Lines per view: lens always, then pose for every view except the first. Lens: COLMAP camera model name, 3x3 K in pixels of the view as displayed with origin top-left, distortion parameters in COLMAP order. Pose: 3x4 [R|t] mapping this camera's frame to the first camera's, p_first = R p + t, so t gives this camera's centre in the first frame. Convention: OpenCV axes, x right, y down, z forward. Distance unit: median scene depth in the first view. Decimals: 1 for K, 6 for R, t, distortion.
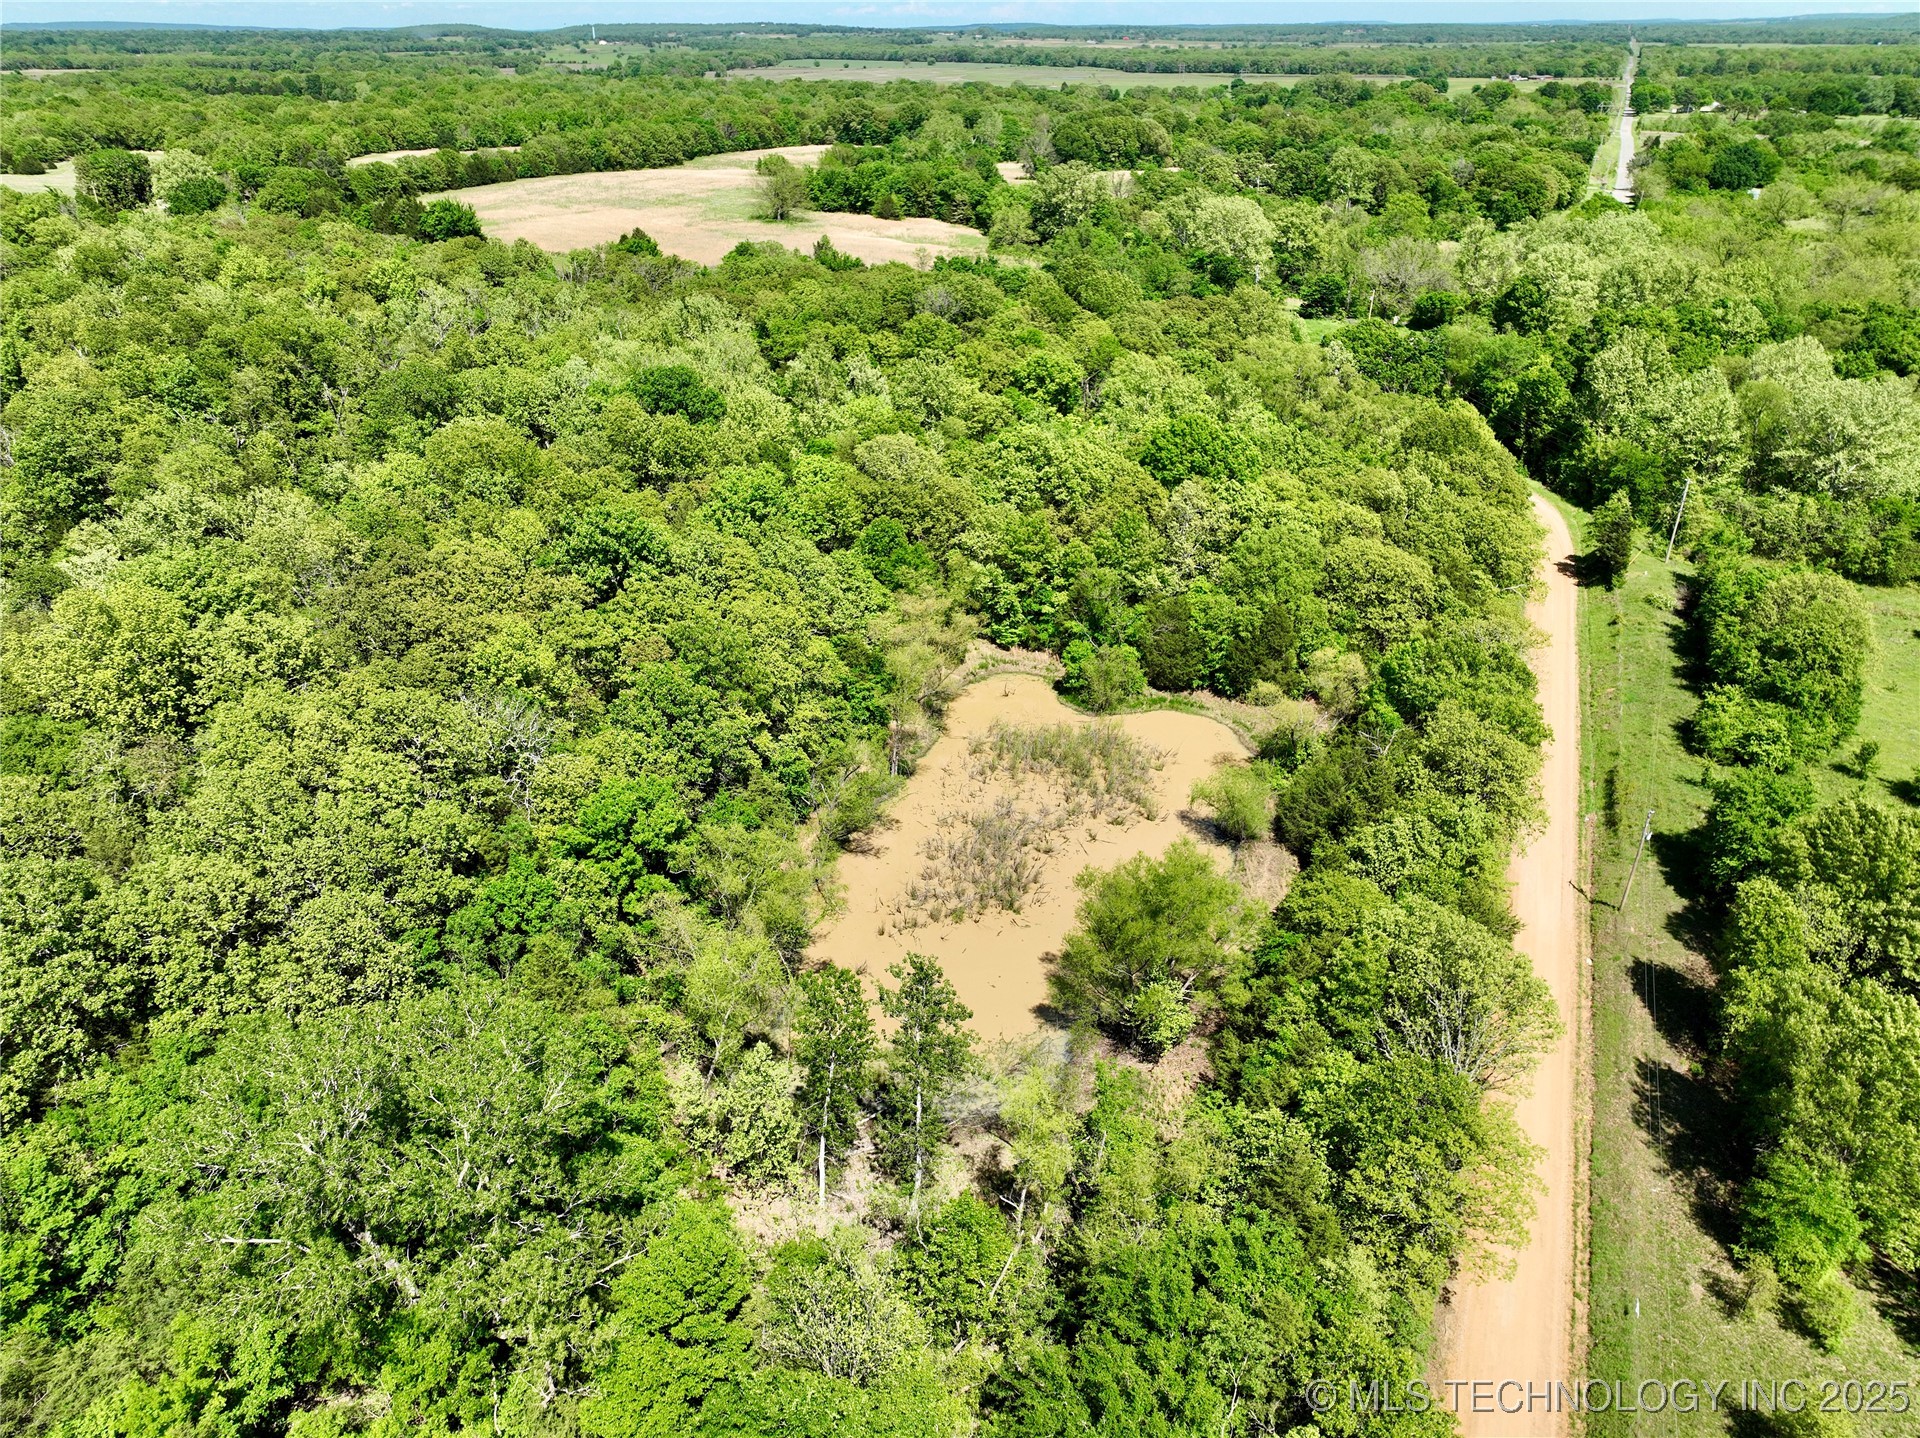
lens RADIAL K [[1350.7, 0, 958.2], [0, 1350.7, 714.6], [0, 0, 1]] dist [0.000423, 0.018505]
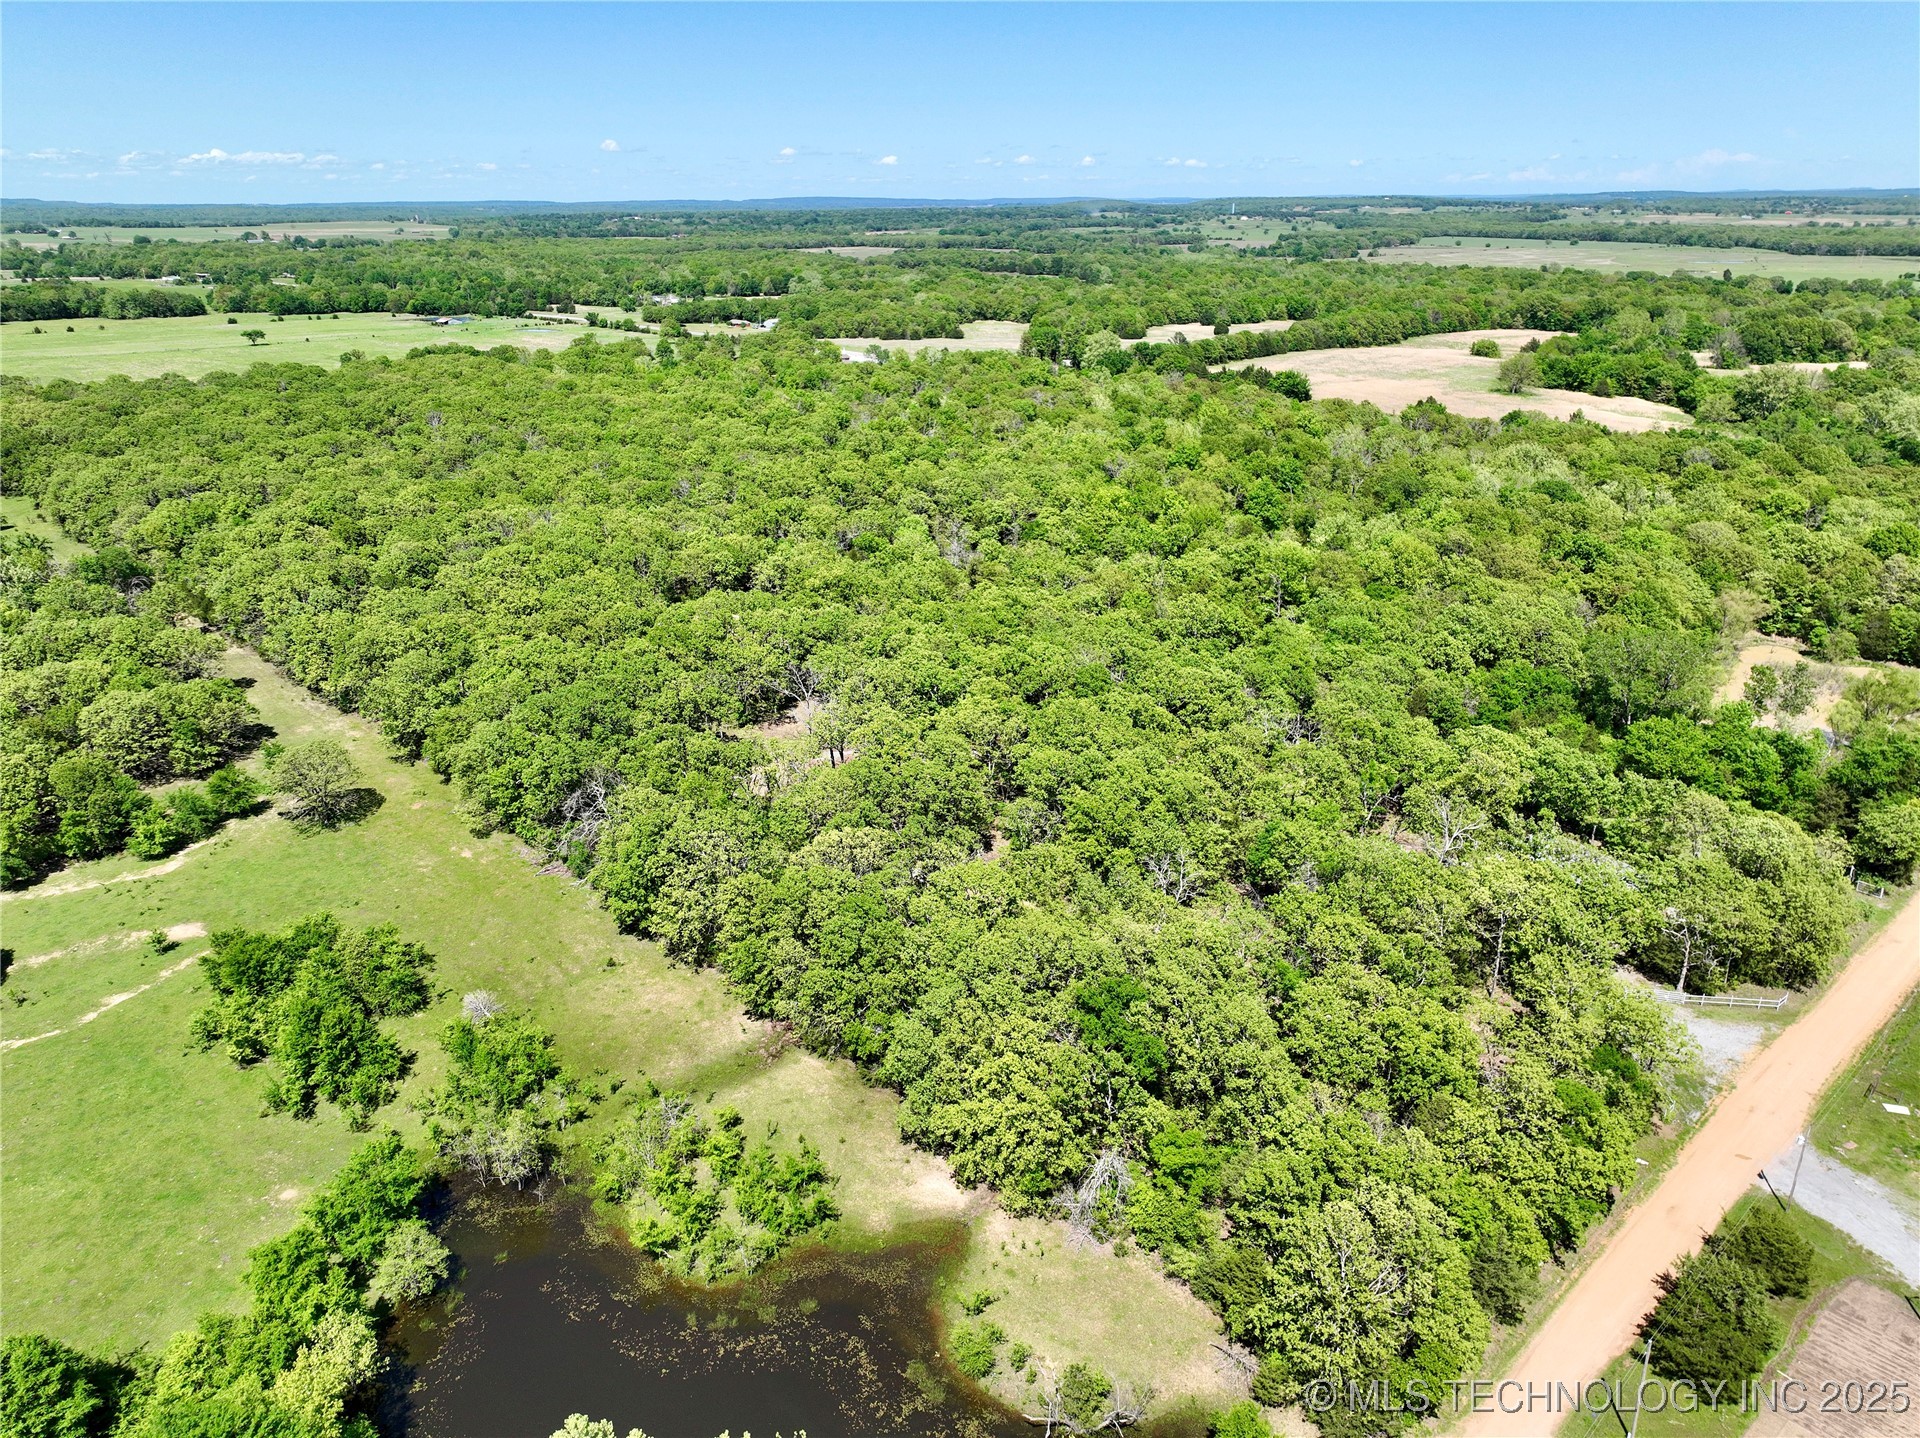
lens RADIAL K [[1350.7, 0, 963.3], [0, 1350.7, 724.3], [0, 0, 1]] dist [0.000423, 0.018505]
pose [[0.920469, 0.141699, -0.364223, -0.100191], [-0.176206, 0.982326, -0.063143, 0.134080], [0.348839, 0.122300, 0.929169, -0.387505]]
